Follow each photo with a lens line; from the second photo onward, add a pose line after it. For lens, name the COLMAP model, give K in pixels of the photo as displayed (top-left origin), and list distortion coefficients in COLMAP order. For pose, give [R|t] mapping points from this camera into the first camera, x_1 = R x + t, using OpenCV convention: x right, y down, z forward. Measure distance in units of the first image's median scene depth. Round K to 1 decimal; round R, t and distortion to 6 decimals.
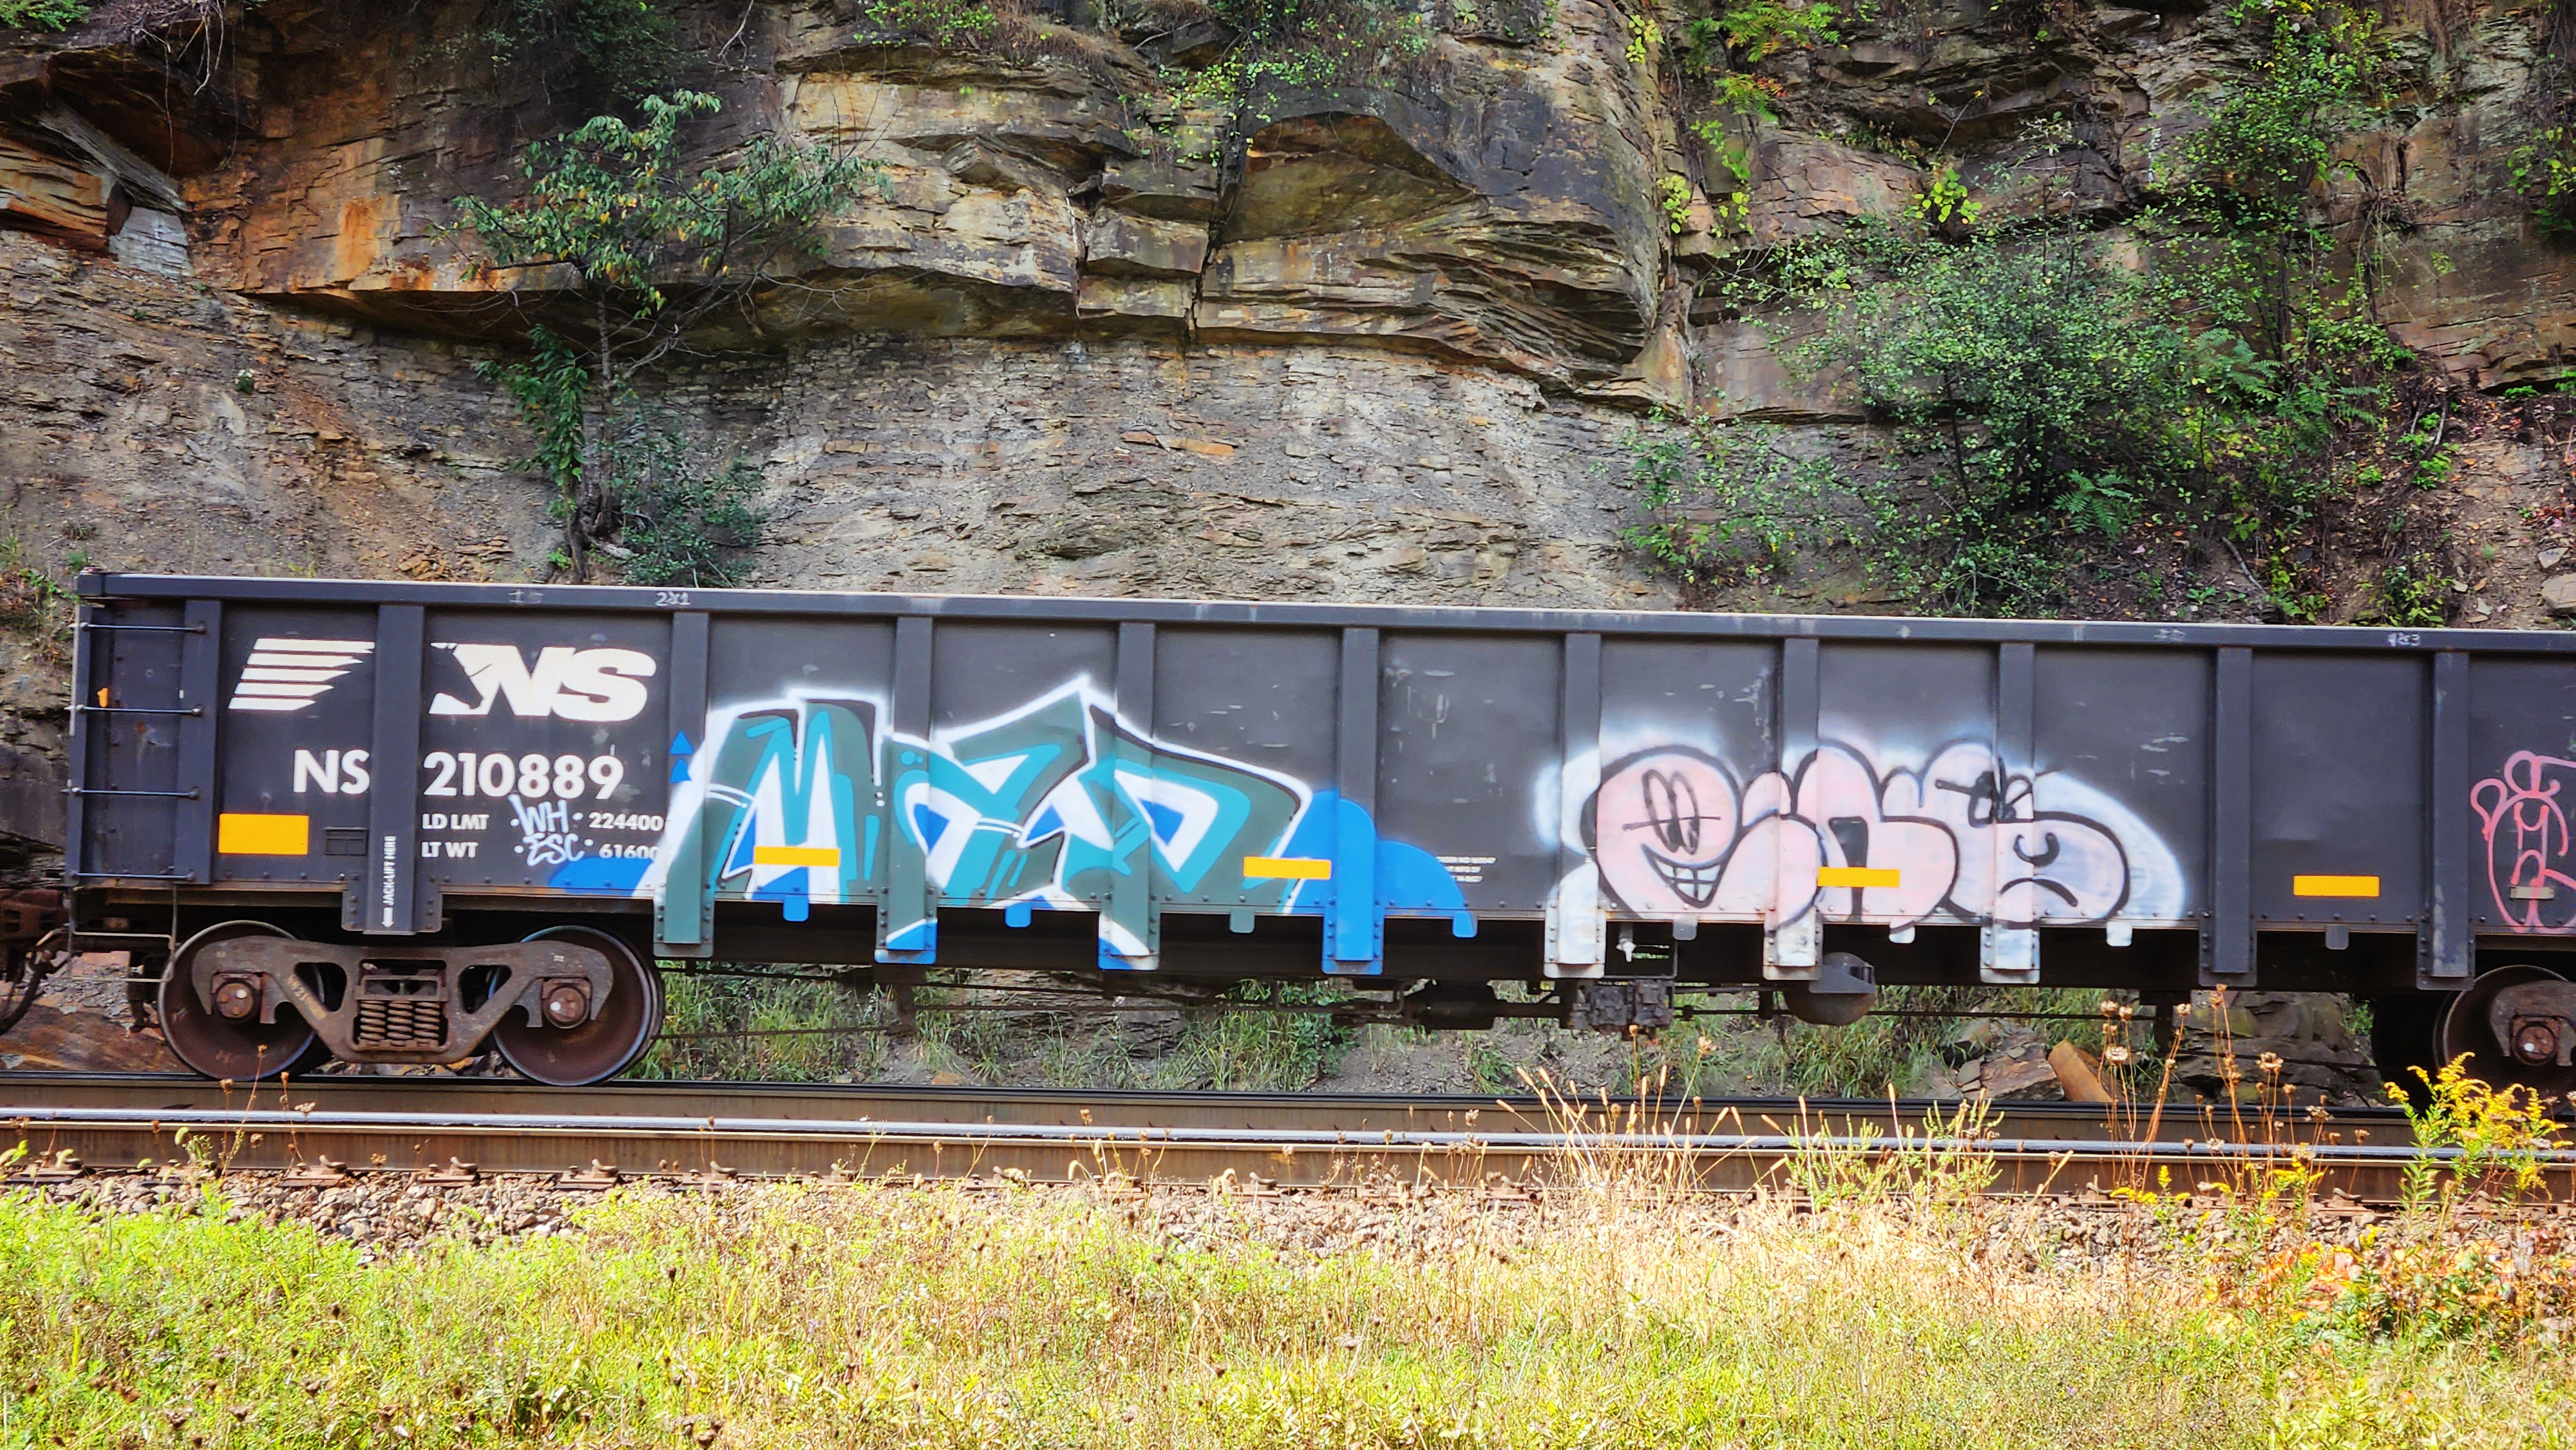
lens RADIAL K [[5015.6, 0, 1223.0], [0, 5015.6, 696.4], [0, 0, 1]] dist [-0.173767, 2.548555]
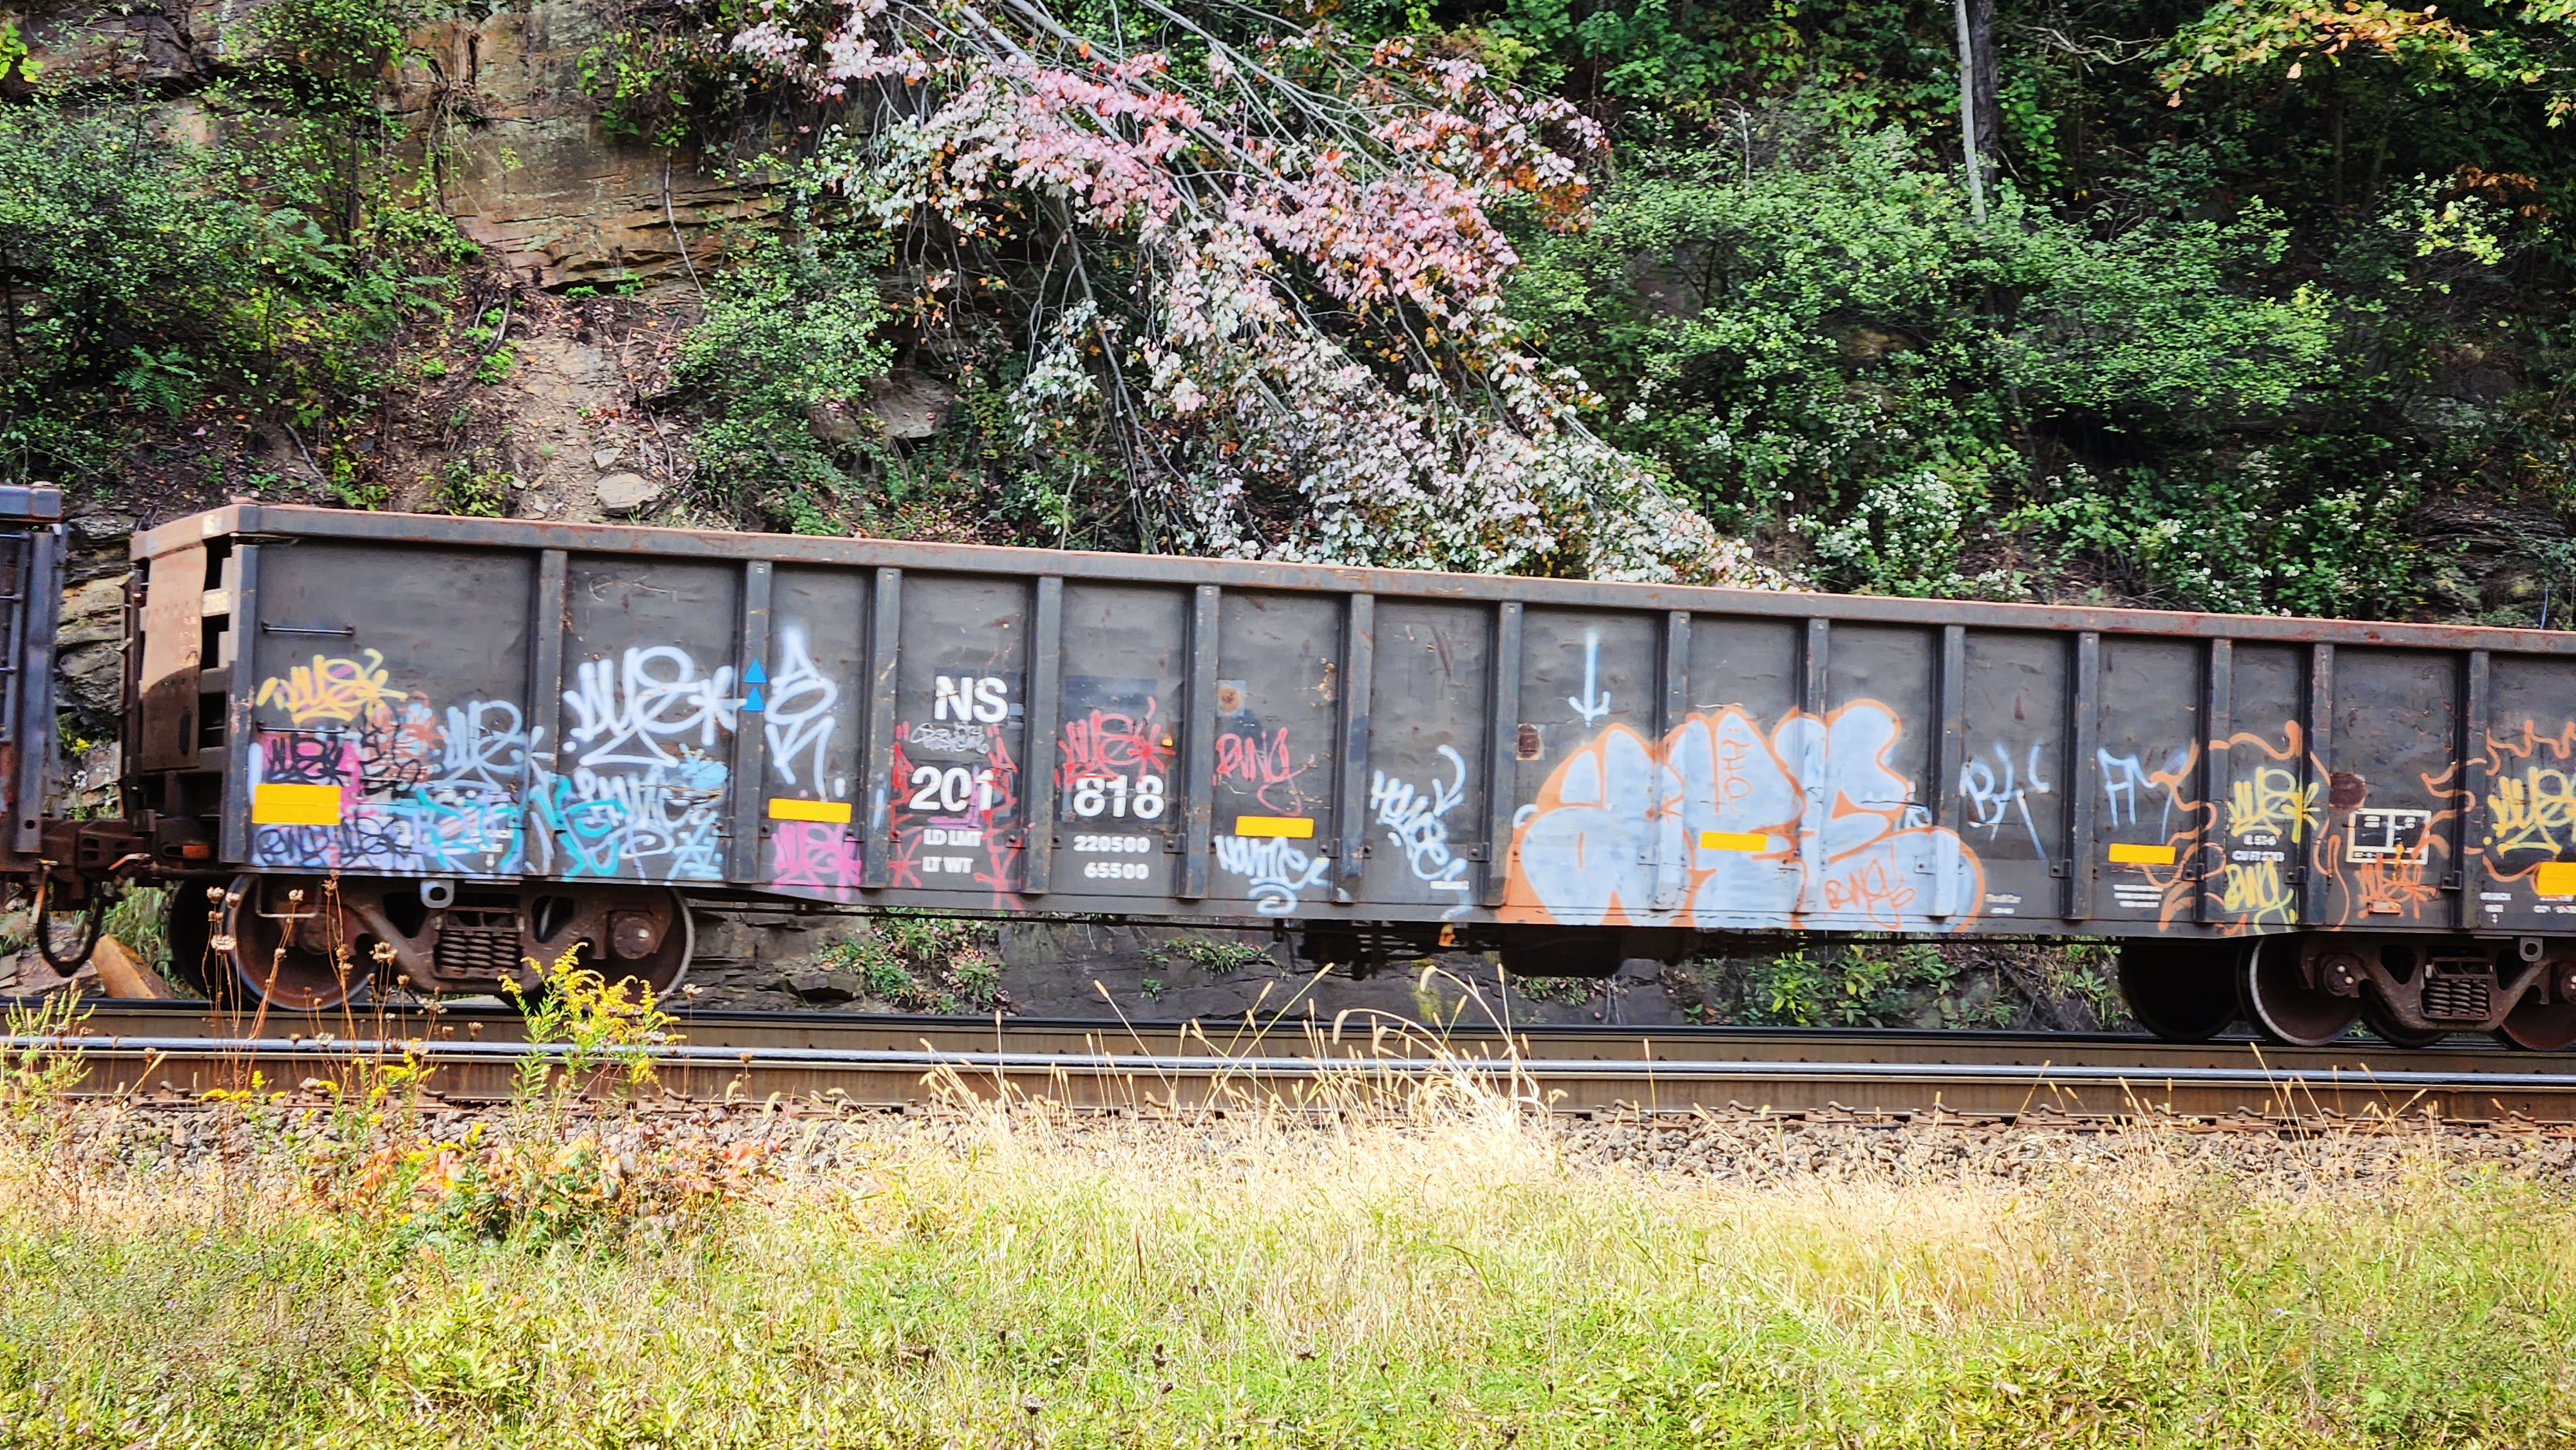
lens RADIAL K [[5015.6, 0, 1223.0], [0, 5015.6, 696.4], [0, 0, 1]] dist [-0.173767, 2.548555]
pose [[0.924417, 0.024663, 0.380586, -0.002256], [-0.032465, 0.999374, 0.014093, 0.002127], [-0.380000, -0.025383, 0.924638, 0.023073]]
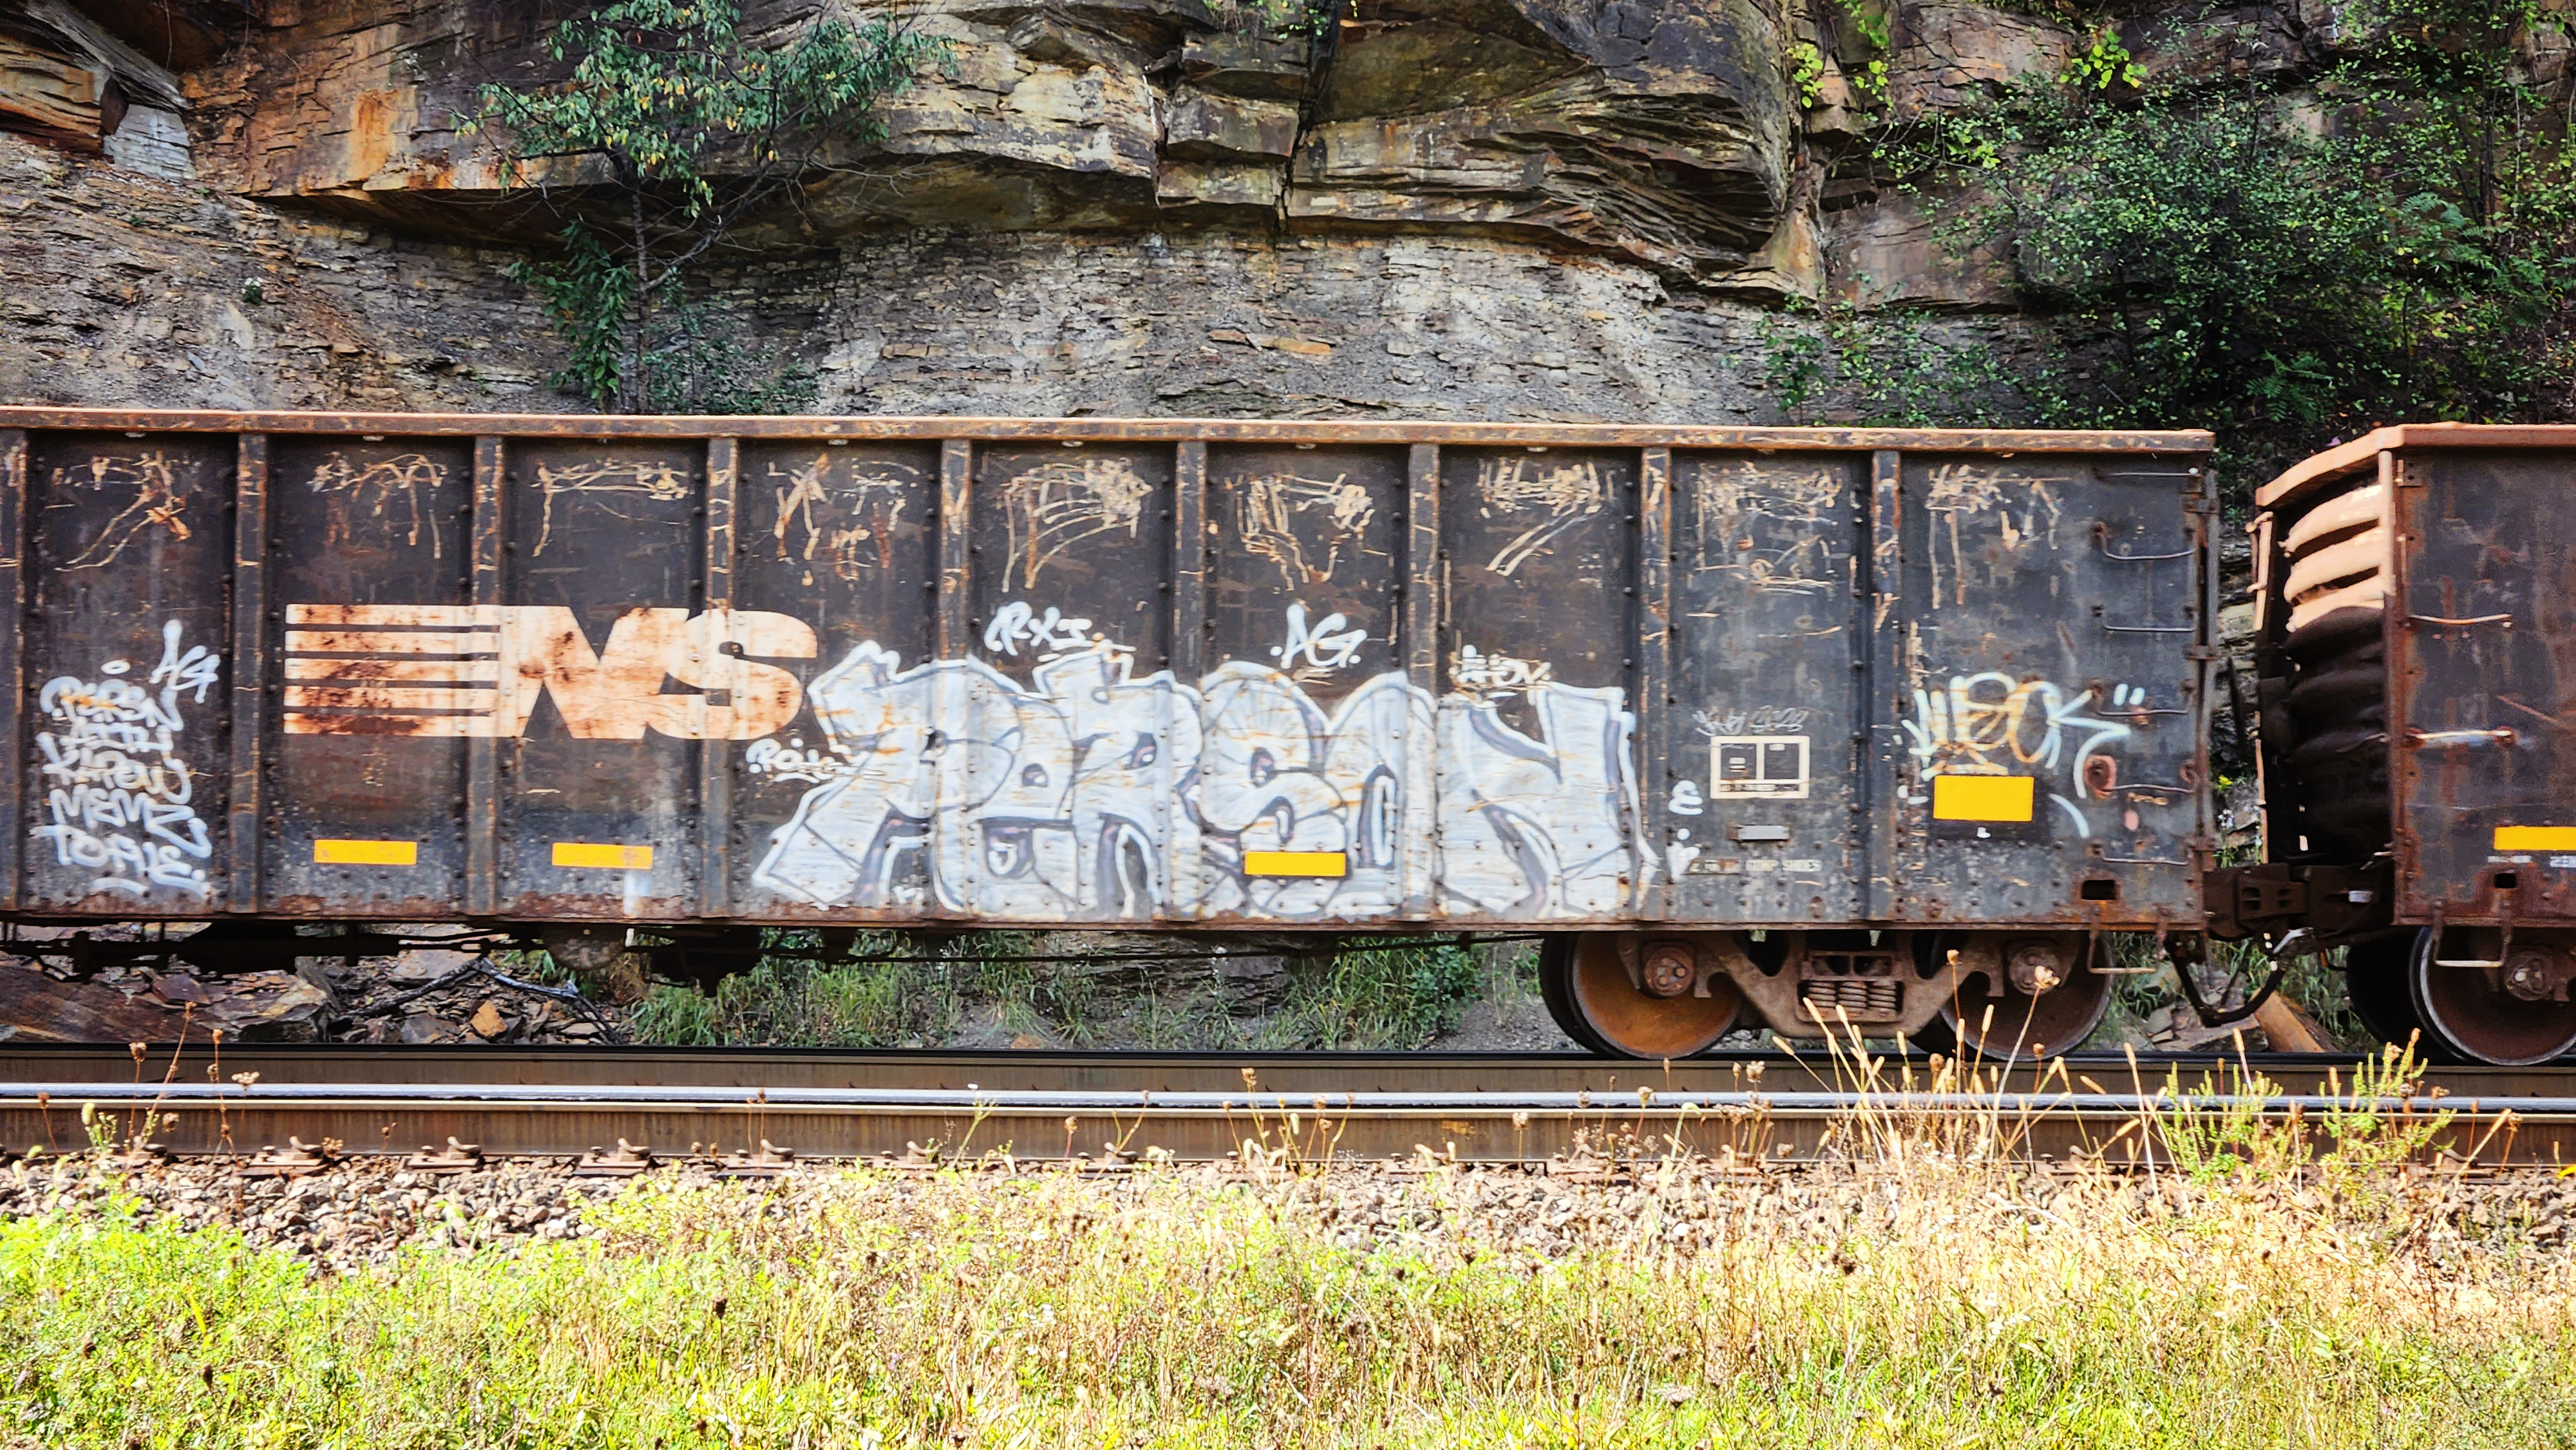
lens RADIAL K [[4852.1, 0, 1075.8], [0, 4852.1, 724.3], [0, 0, 1]] dist [-0.329010, 4.029144]
pose [[0.999122, -0.014598, -0.039270, -0.010635], [0.014986, 0.999842, 0.009603, 0.010119], [0.039124, -0.010183, 0.999182, 0.118432]]
